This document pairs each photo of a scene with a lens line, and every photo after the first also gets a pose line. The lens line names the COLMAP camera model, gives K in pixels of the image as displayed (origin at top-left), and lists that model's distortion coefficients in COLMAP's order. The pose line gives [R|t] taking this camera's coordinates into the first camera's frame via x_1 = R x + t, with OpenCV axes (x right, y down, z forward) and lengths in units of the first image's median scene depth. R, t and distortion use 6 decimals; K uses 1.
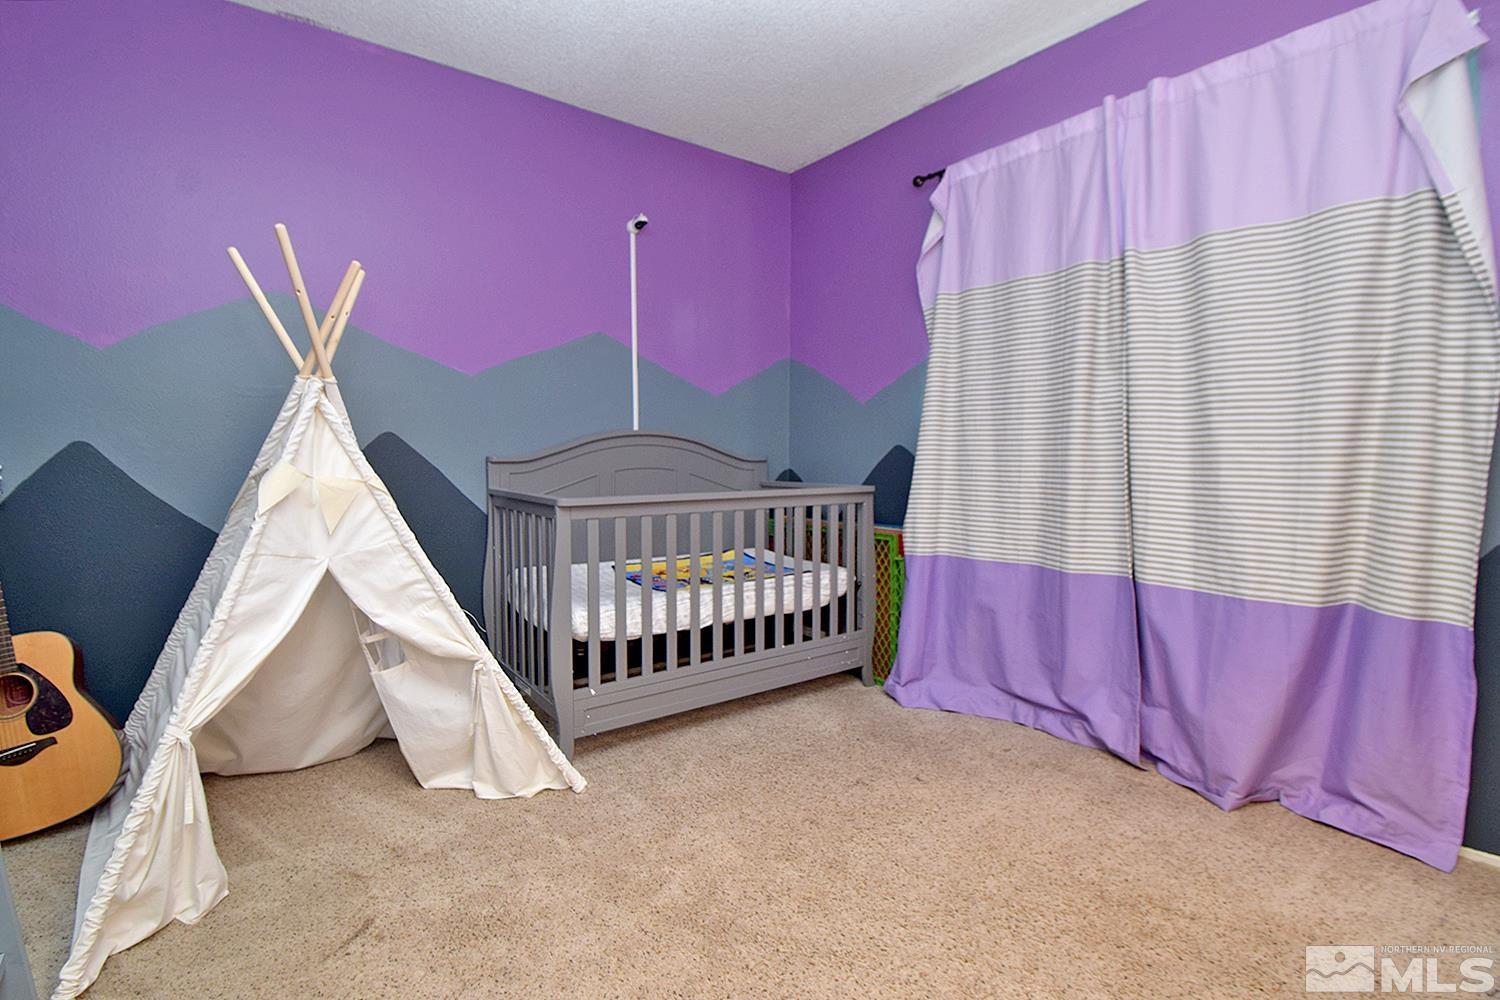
lens RADIAL K [[672.4, 0, 746.2], [0, 672.4, 502.5], [0, 0, 1]] dist [0.026757, -0.030315]
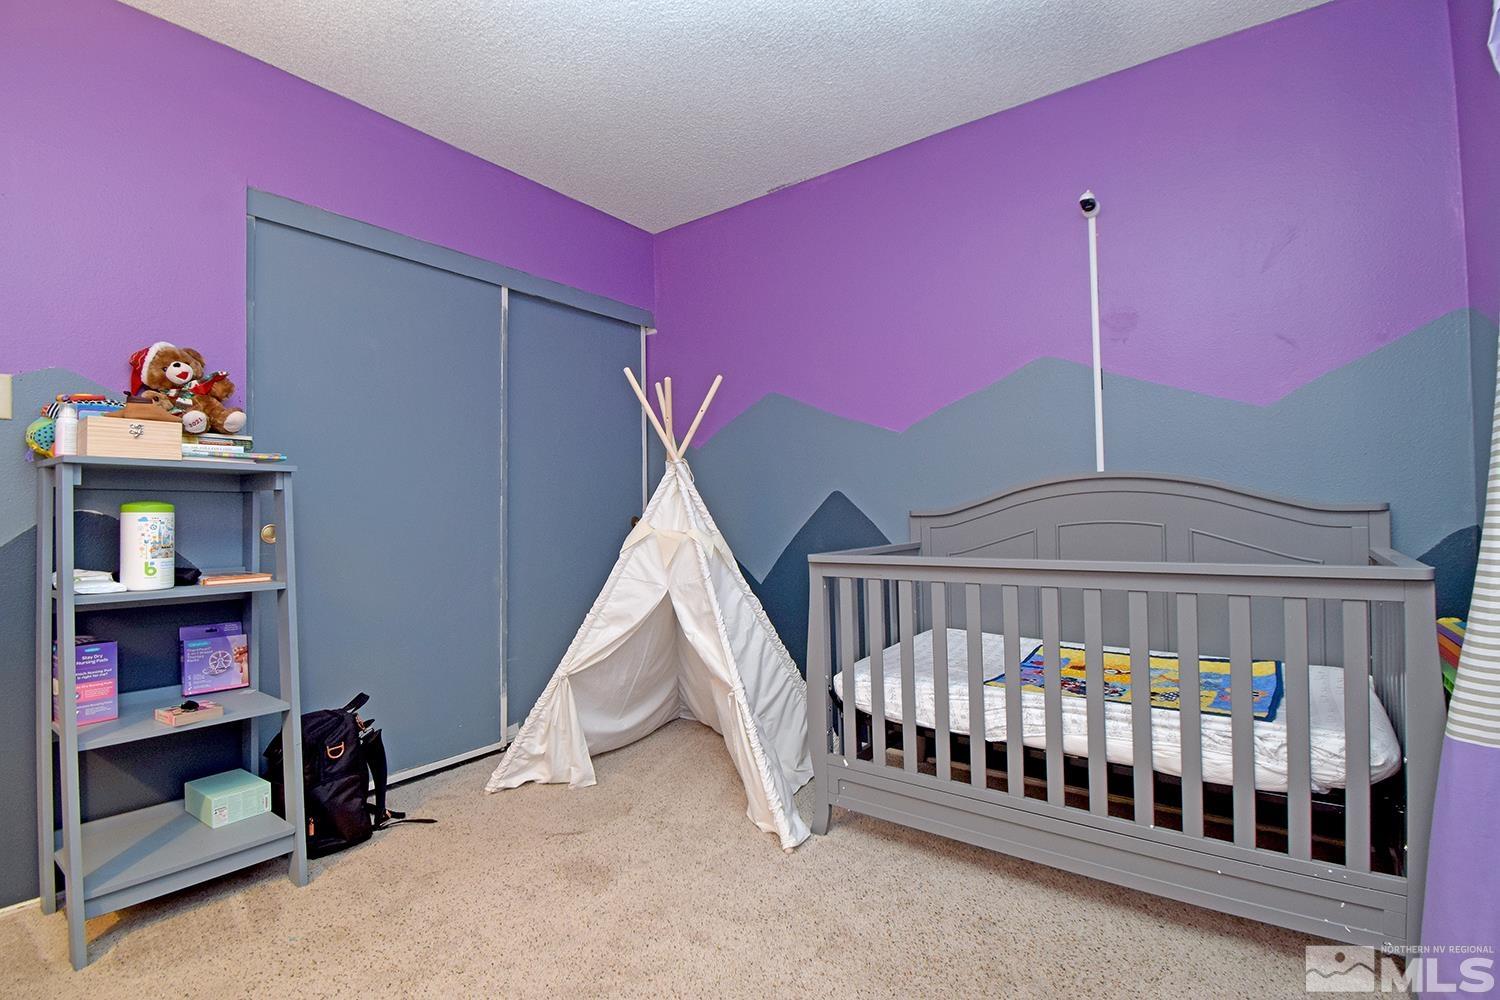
lens RADIAL K [[672.4, 0, 746.2], [0, 672.4, 502.5], [0, 0, 1]] dist [0.026757, -0.030315]
pose [[0.277880, -0.028911, -0.960181, 0.511255], [-0.042974, 0.998172, -0.042492, -0.027197], [0.959654, 0.053070, 0.276129, 0.468355]]
